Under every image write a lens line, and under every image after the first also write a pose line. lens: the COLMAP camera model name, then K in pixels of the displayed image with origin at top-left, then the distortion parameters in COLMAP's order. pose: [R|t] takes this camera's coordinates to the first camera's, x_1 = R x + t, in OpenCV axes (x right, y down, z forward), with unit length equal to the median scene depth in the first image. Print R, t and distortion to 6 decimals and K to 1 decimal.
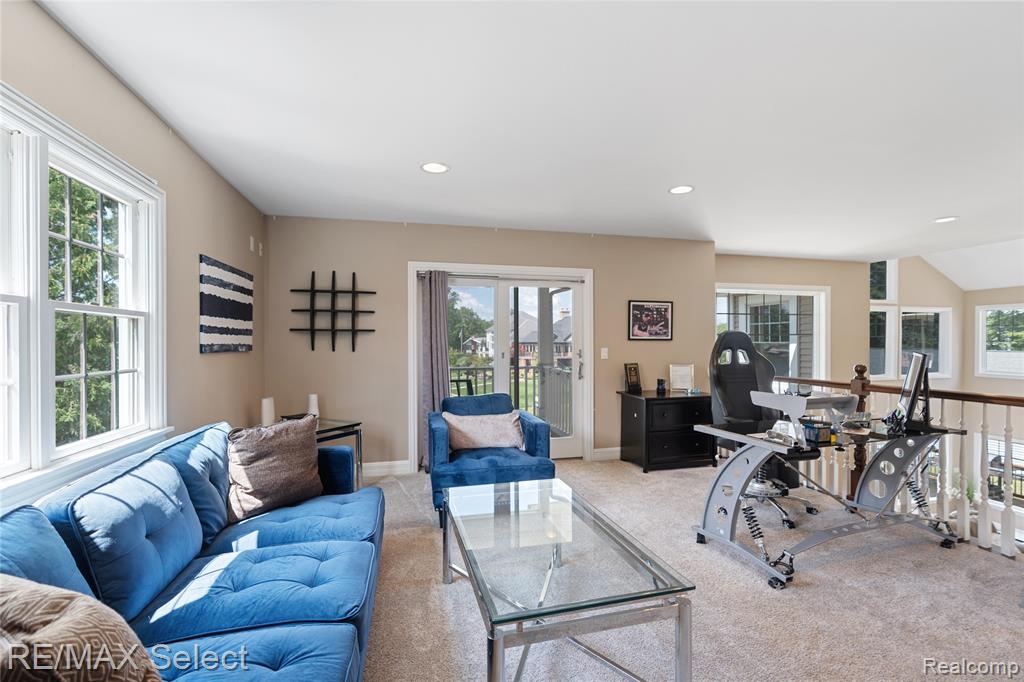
lens RADIAL K [[464.2, 0, 523.7], [0, 464.2, 346.5], [0, 0, 1]] dist [-0.024575, 0.000909]
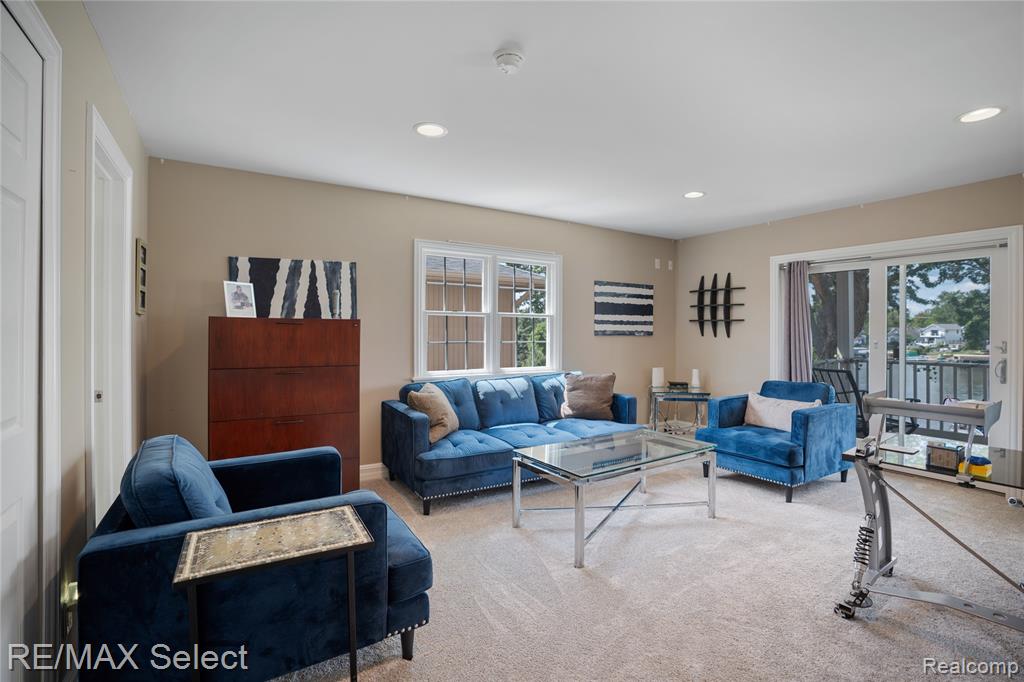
lens RADIAL K [[464.2, 0, 523.7], [0, 464.2, 346.5], [0, 0, 1]] dist [-0.024575, 0.000909]
pose [[0.316464, 0.033849, -0.948001, 0.685065], [-0.013663, 0.999422, 0.031124, 0.003912], [0.948506, 0.003103, 0.316743, 0.110511]]
